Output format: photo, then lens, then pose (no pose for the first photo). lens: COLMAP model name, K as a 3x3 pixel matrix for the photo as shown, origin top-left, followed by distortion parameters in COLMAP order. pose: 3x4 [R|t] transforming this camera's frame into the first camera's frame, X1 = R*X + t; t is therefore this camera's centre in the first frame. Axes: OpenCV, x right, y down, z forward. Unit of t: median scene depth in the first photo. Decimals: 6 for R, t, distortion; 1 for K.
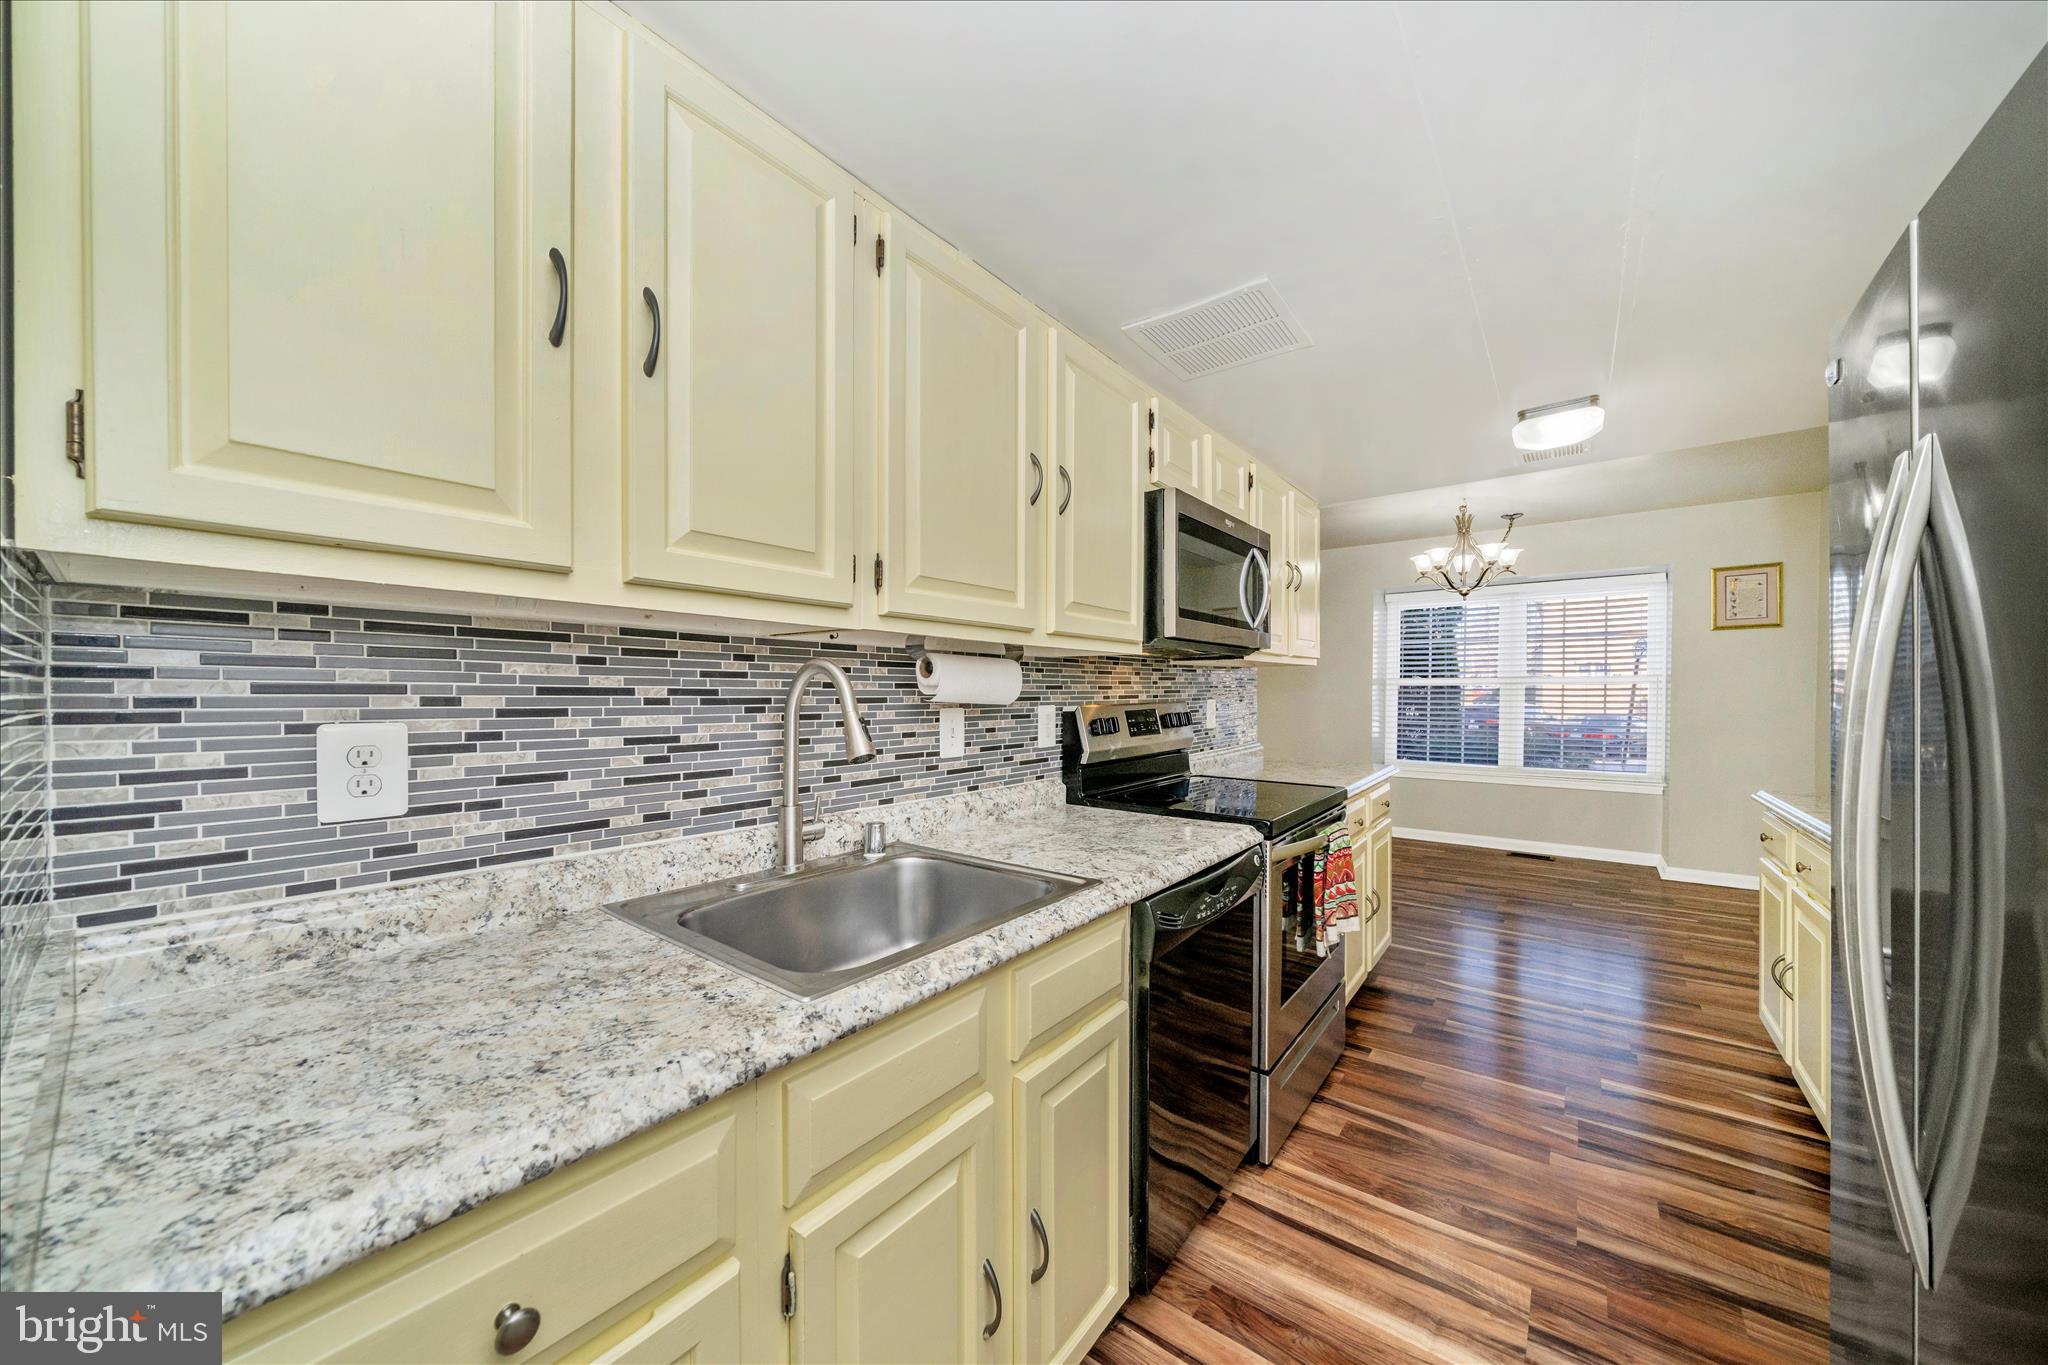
lens RADIAL K [[699.2, 0, 1025.0], [0, 699.2, 690.6], [0, 0, 1]] dist [-0.001374, -0.000146]
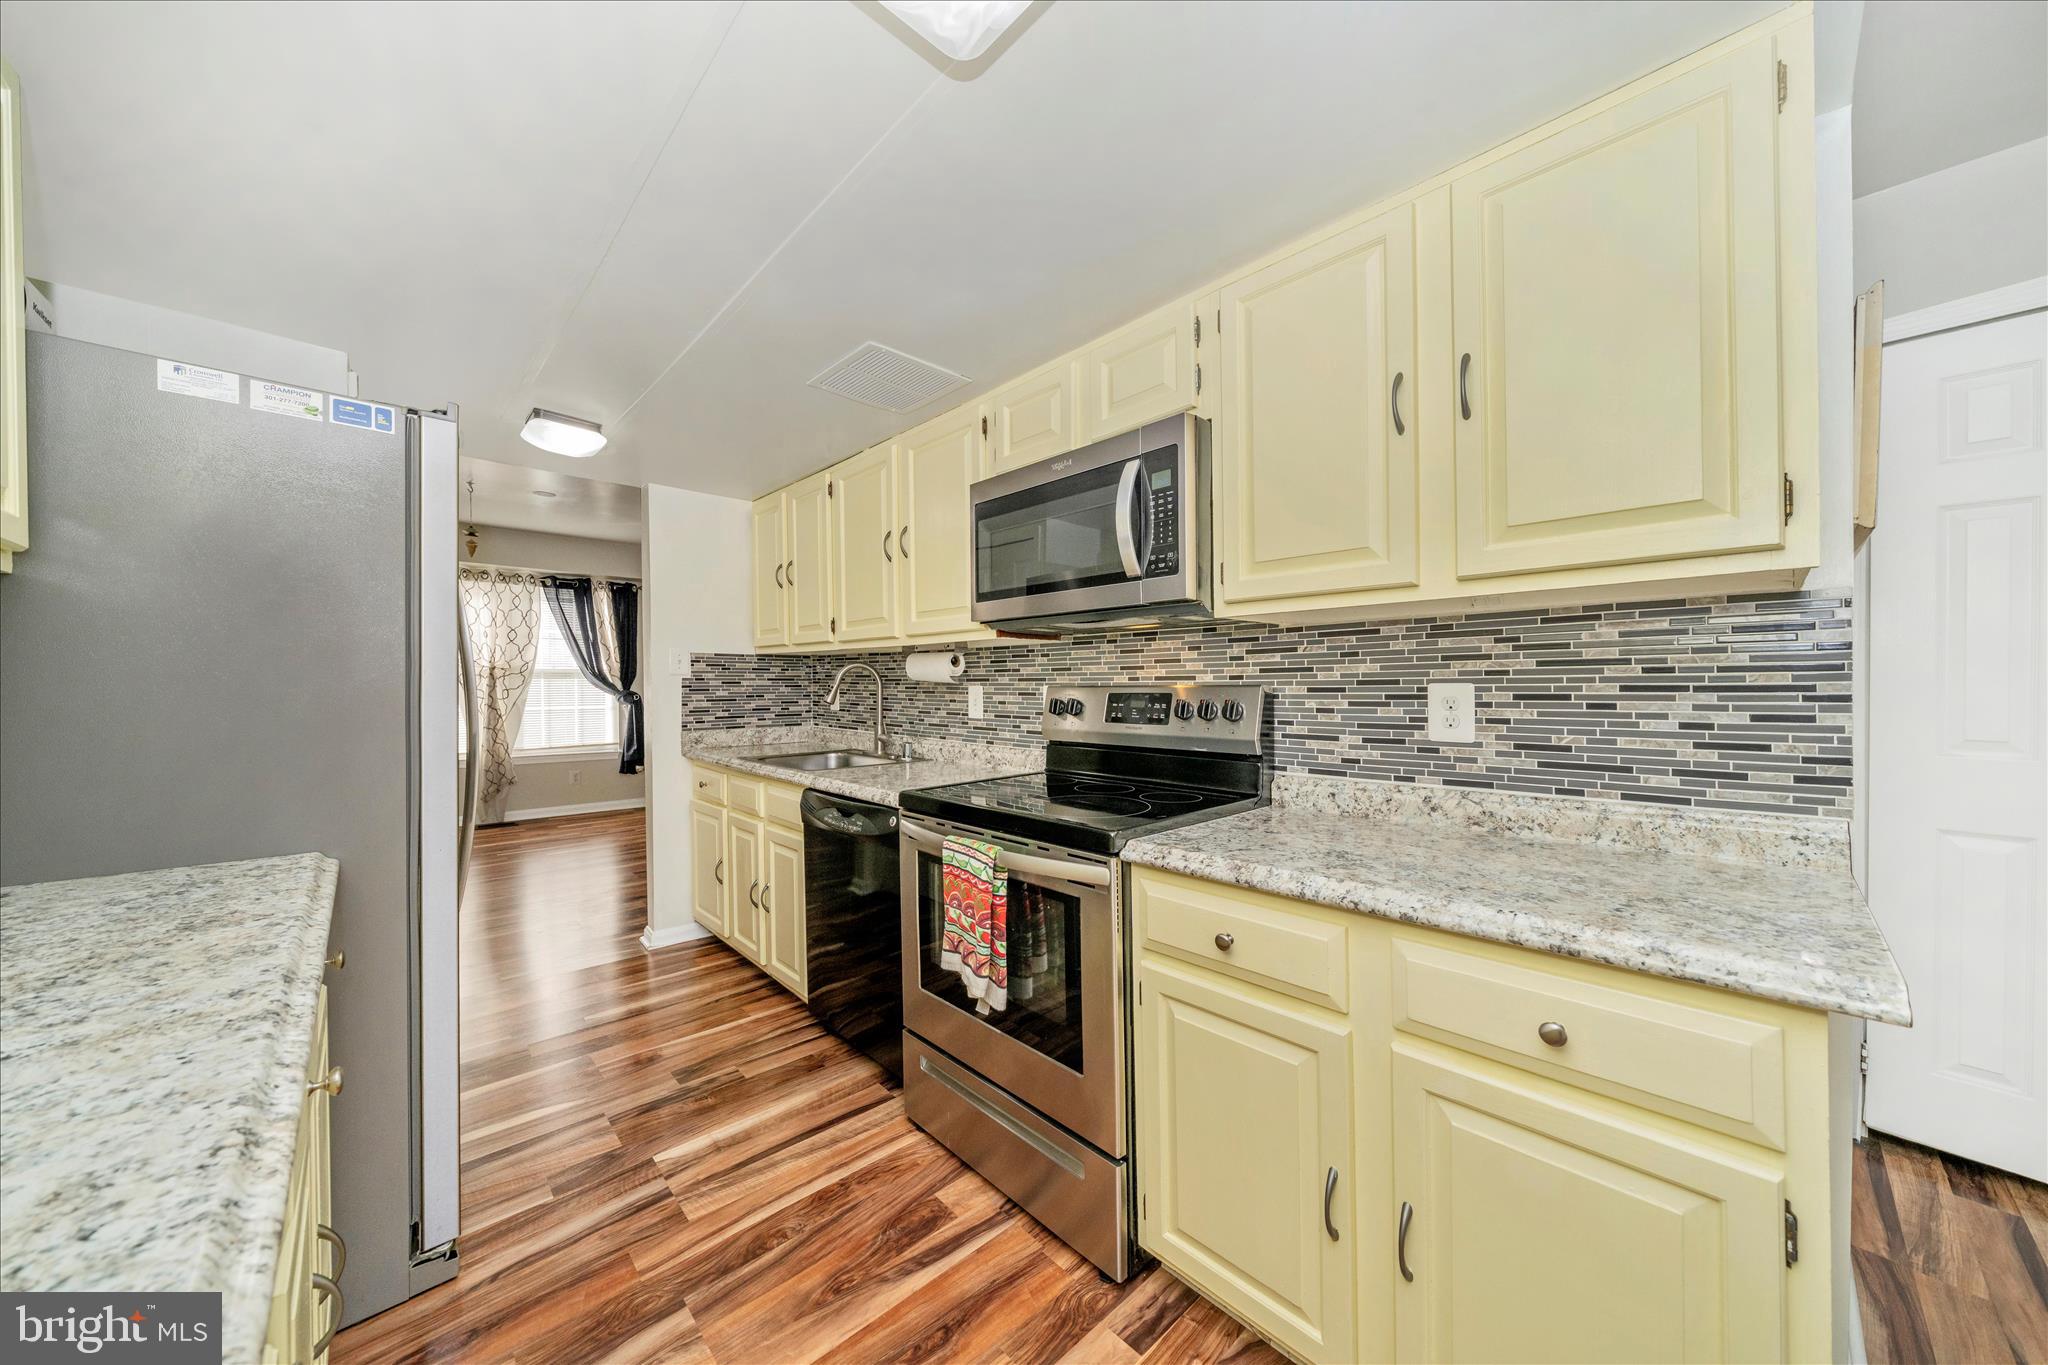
lens RADIAL K [[699.2, 0, 1025.0], [0, 699.2, 690.6], [0, 0, 1]] dist [-0.001374, -0.000146]
pose [[-0.143352, -0.001849, -0.989670, 1.286878], [-0.009463, 0.999955, -0.000498, 0.033662], [0.989627, 0.009294, -0.143363, 1.245228]]
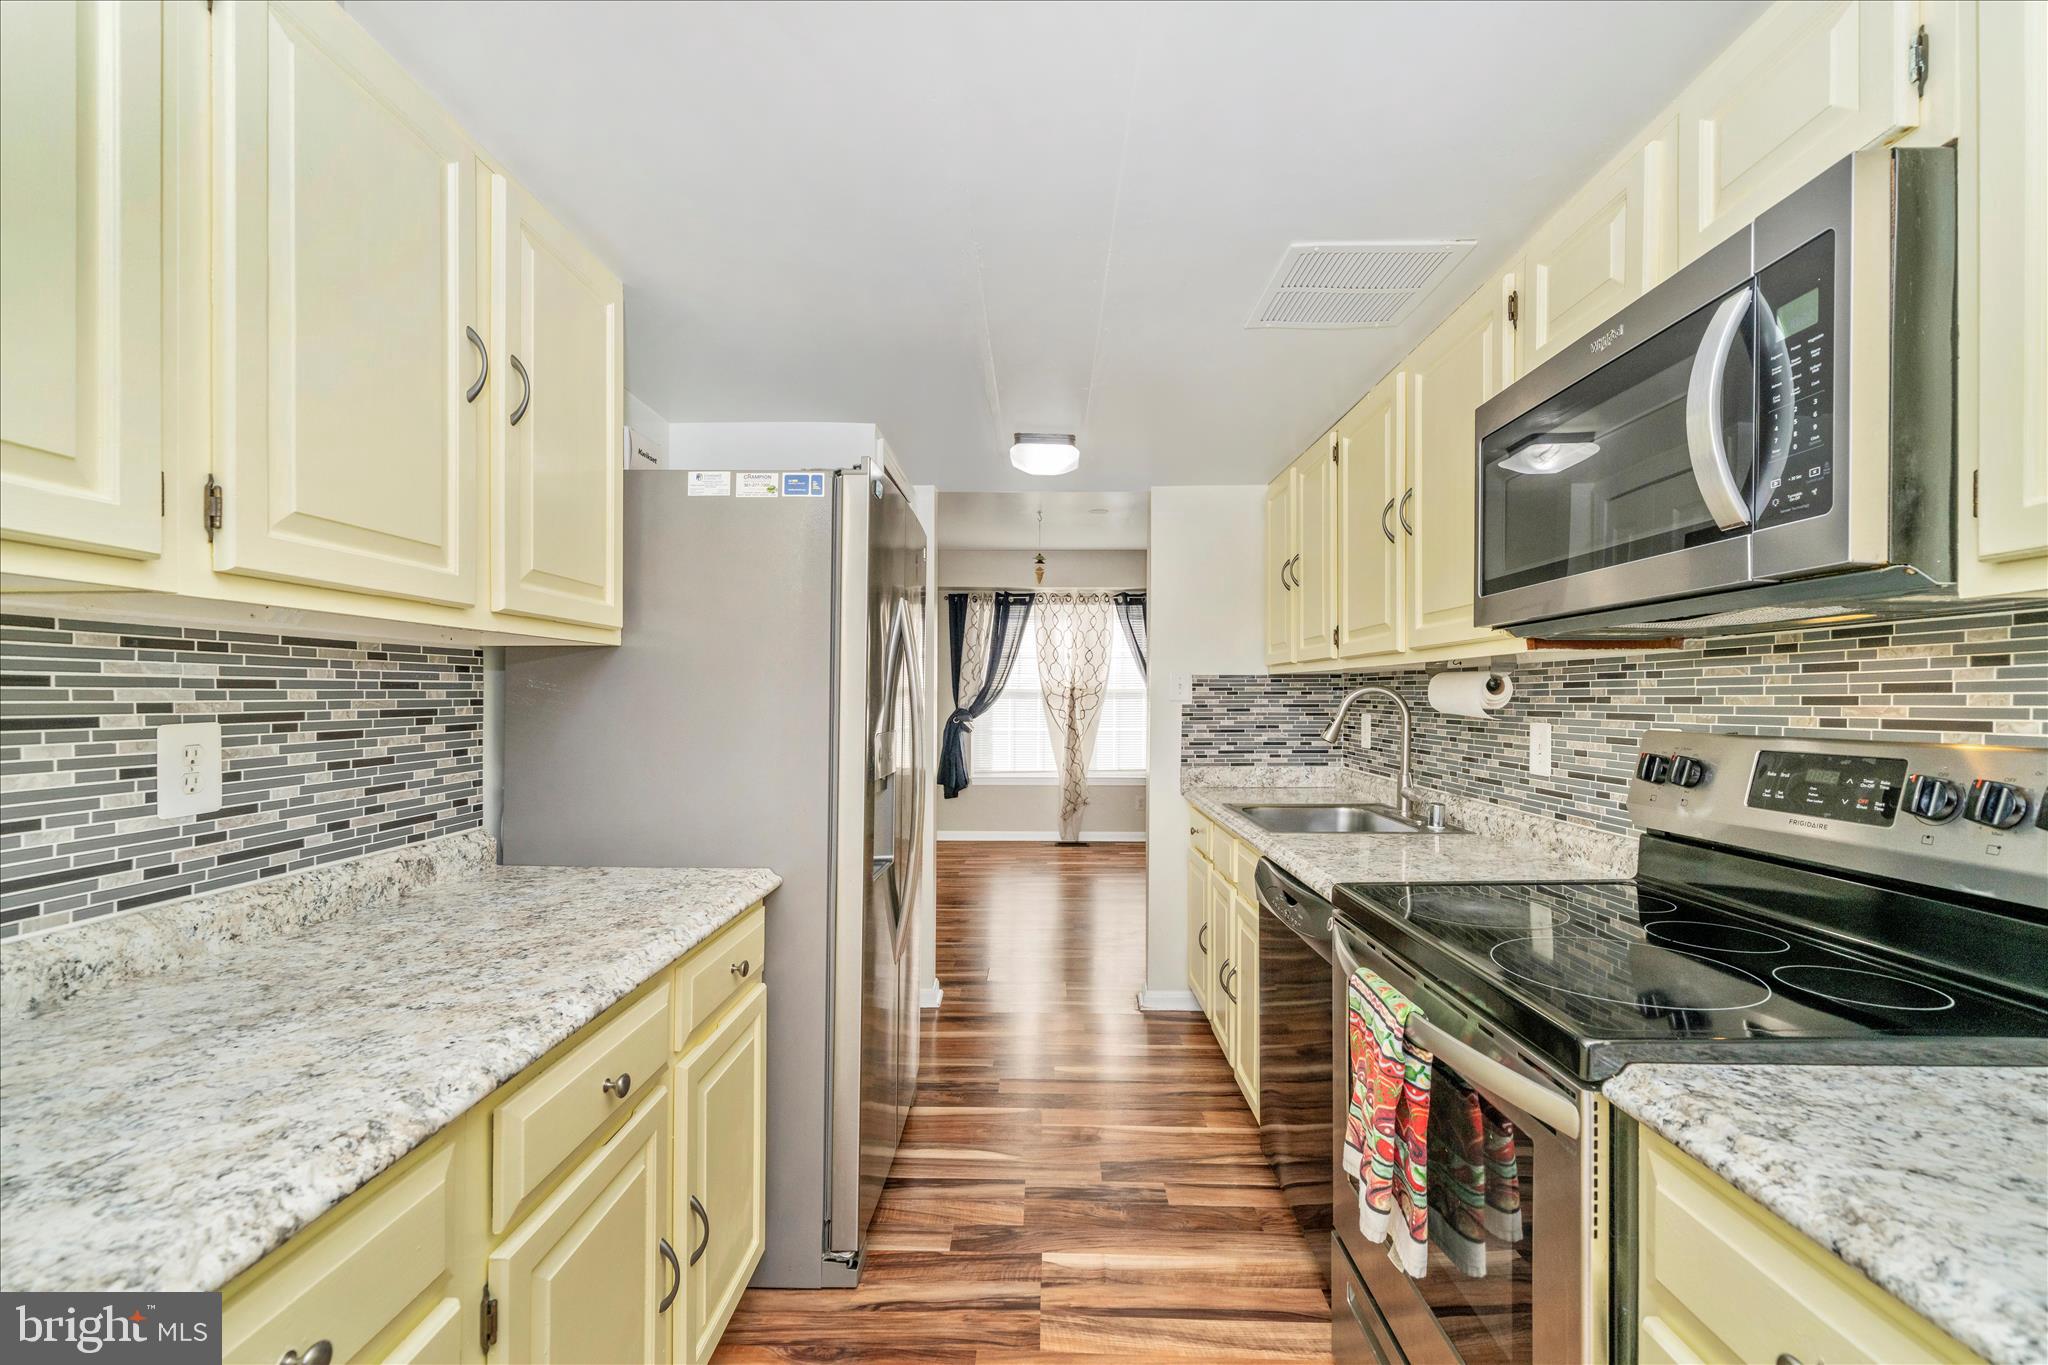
lens RADIAL K [[856.6, 0, 1026.5], [0, 856.6, 707.9], [0, 0, 1]] dist [-0.001052, -0.000492]
pose [[-0.794972, -0.003758, -0.606634, 1.074577], [-0.013049, 0.999855, 0.010907, 0.001345], [0.606506, 0.016587, -0.794906, 1.409601]]
